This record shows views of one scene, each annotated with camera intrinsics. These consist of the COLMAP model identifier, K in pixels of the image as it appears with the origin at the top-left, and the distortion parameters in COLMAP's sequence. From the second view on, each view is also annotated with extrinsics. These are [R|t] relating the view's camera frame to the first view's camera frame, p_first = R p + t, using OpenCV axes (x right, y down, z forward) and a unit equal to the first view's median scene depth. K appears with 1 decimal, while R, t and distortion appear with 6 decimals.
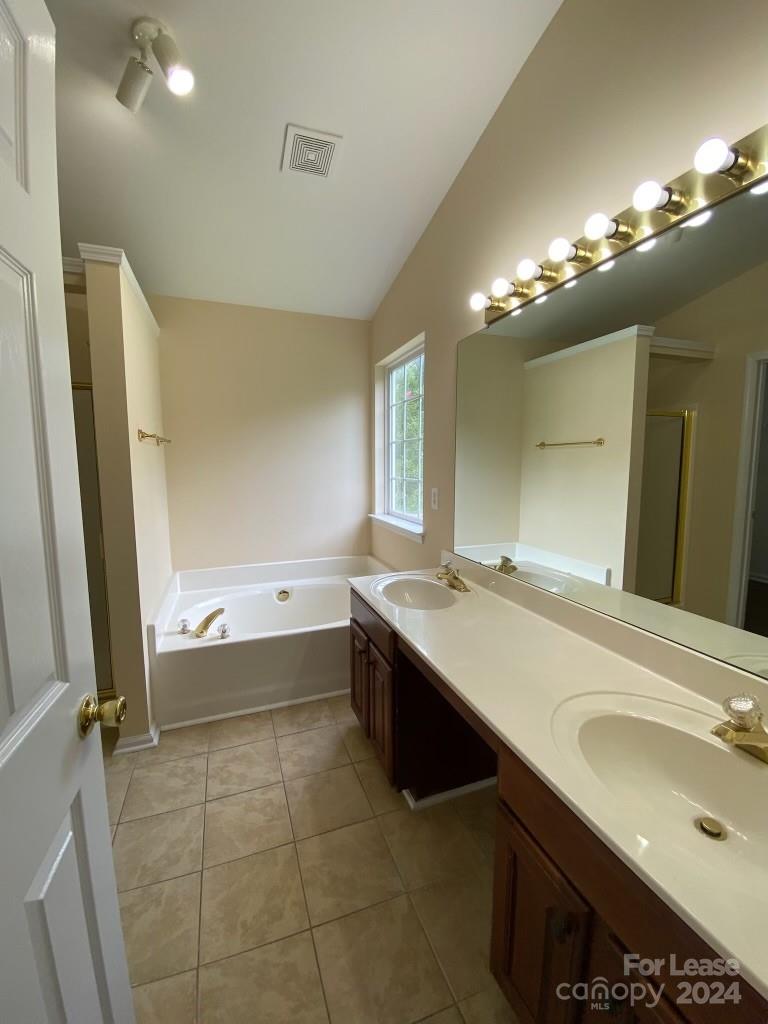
lens RADIAL K [[416.4, 0, 380.6], [0, 416.4, 504.3], [0, 0, 1]] dist [0.000203, -0.010091]
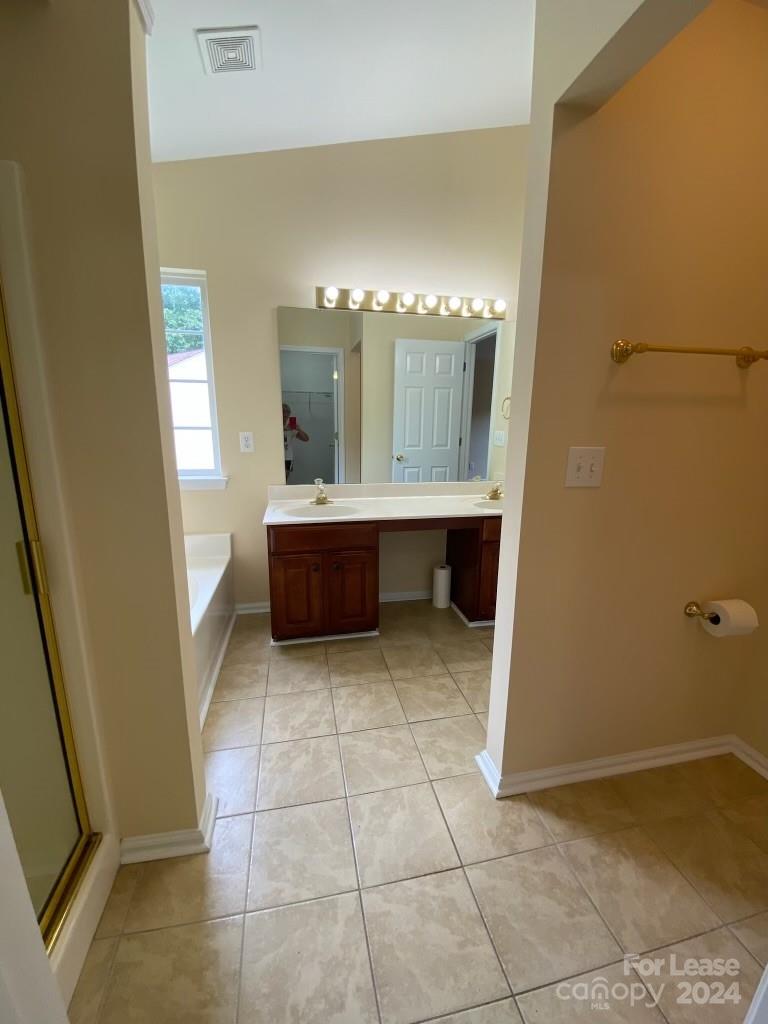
lens RADIAL K [[416.4, 0, 376.7], [0, 416.4, 512.9], [0, 0, 1]] dist [0.000203, -0.010091]
pose [[0.154545, -0.203378, 0.966826, -1.060594], [0.096427, 0.977016, 0.190108, -0.007932], [-0.983269, 0.063848, 0.170604, 0.563287]]
